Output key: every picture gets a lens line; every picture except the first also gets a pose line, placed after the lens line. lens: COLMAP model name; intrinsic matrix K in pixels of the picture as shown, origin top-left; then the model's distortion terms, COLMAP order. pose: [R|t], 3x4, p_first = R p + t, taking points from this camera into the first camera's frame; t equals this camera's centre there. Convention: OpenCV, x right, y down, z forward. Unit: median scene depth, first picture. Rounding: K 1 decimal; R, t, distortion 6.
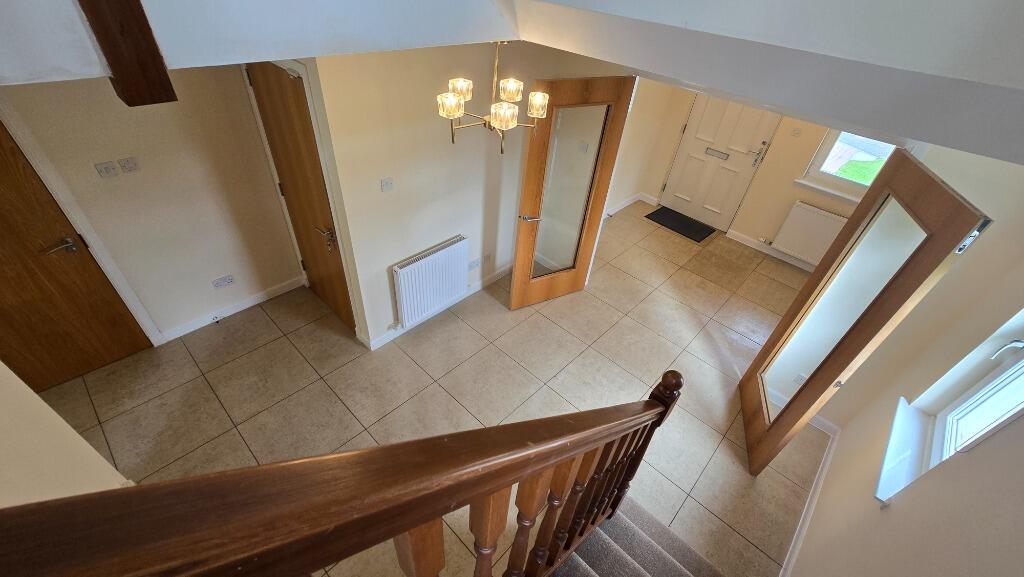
lens RADIAL K [[417.1, 0, 513.6], [0, 417.1, 291.3], [0, 0, 1]] dist [-0.002441, -0.000778]
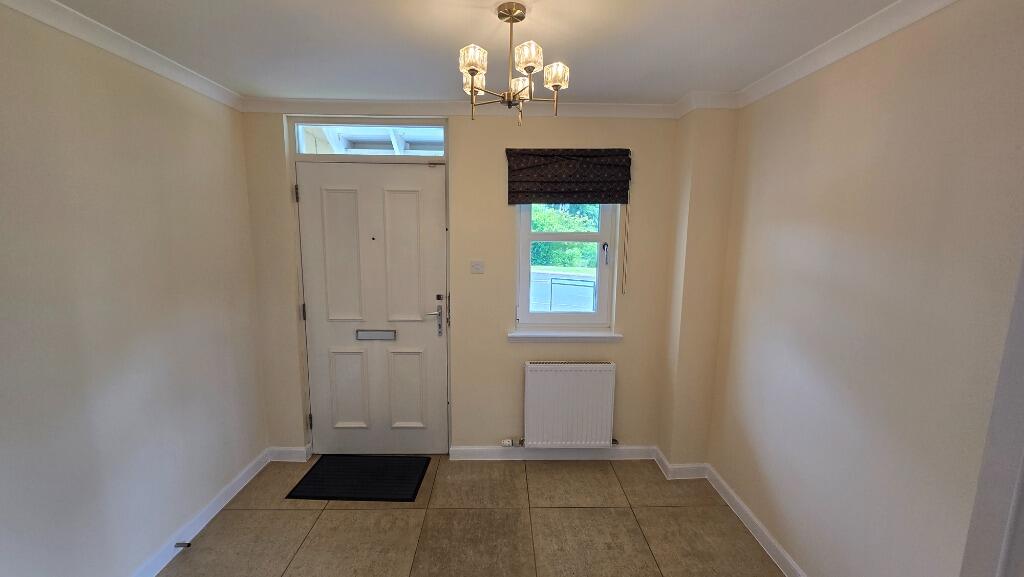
lens RADIAL K [[417.1, 0, 508.2], [0, 417.1, 286.3], [0, 0, 1]] dist [-0.002441, -0.000778]
pose [[0.712210, -0.178361, 0.678929, 0.237914], [0.486278, 0.822883, -0.293935, -0.127607], [-0.506253, 0.539491, 0.672798, 0.482196]]
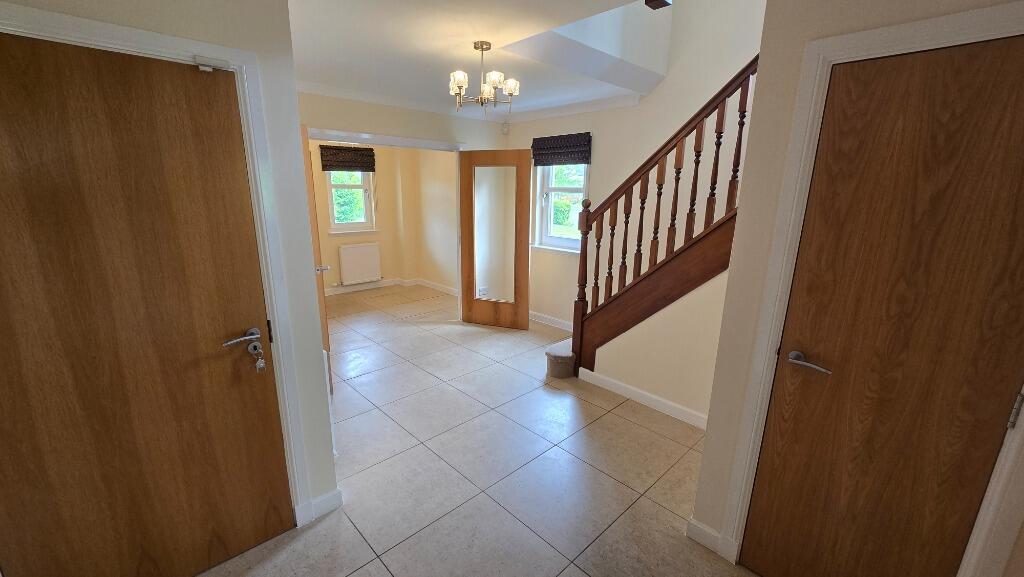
lens RADIAL K [[417.1, 0, 511.8], [0, 417.1, 295.5], [0, 0, 1]] dist [-0.002441, -0.000778]
pose [[0.043692, -0.328510, 0.943489, -0.542952], [0.632794, 0.739894, 0.228318, -0.049134], [-0.773087, 0.587059, 0.240207, 0.309031]]
